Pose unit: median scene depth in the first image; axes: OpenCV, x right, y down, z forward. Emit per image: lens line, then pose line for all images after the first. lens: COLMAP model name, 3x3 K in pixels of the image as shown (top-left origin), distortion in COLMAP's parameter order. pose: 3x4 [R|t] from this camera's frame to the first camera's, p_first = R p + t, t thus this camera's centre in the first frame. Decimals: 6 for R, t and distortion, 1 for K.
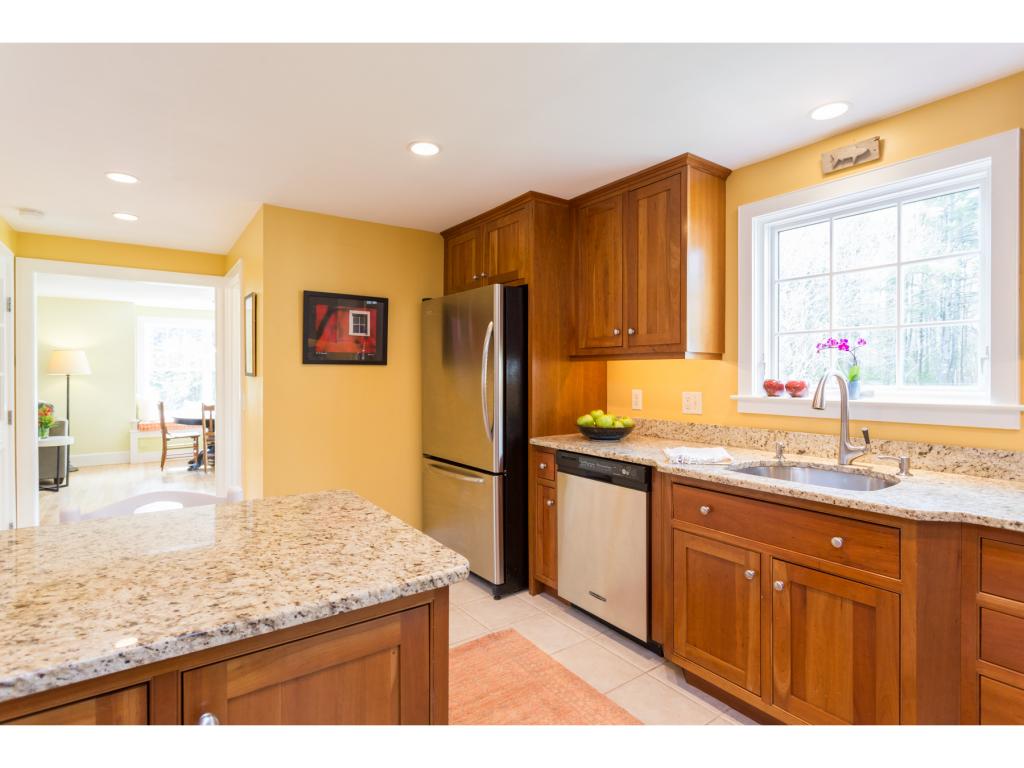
lens RADIAL K [[510.8, 0, 515.8], [0, 510.8, 381.2], [0, 0, 1]] dist [-0.014079, 0.000752]
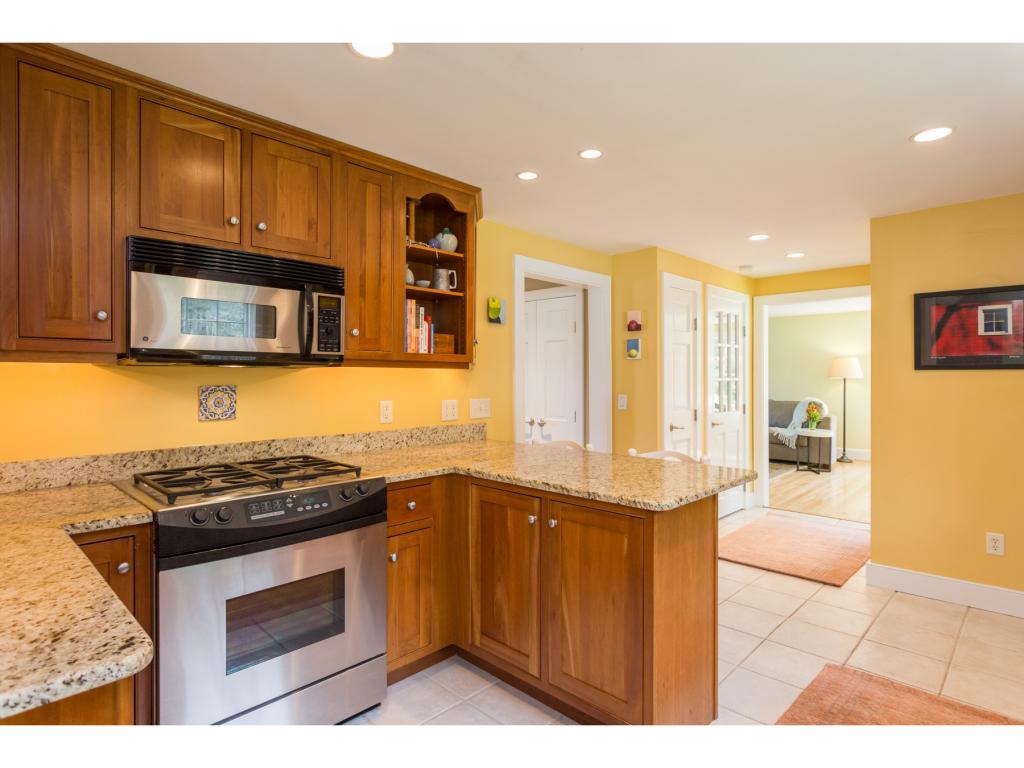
lens RADIAL K [[551.0, 0, 517.7], [0, 551.0, 374.1], [0, 0, 1]] dist [-0.001459, 0.000393]
pose [[0.181156, -0.004306, -0.983445, 0.455893], [-0.012386, 0.999901, -0.006660, -0.009172], [0.983376, 0.013387, 0.181085, 0.070785]]
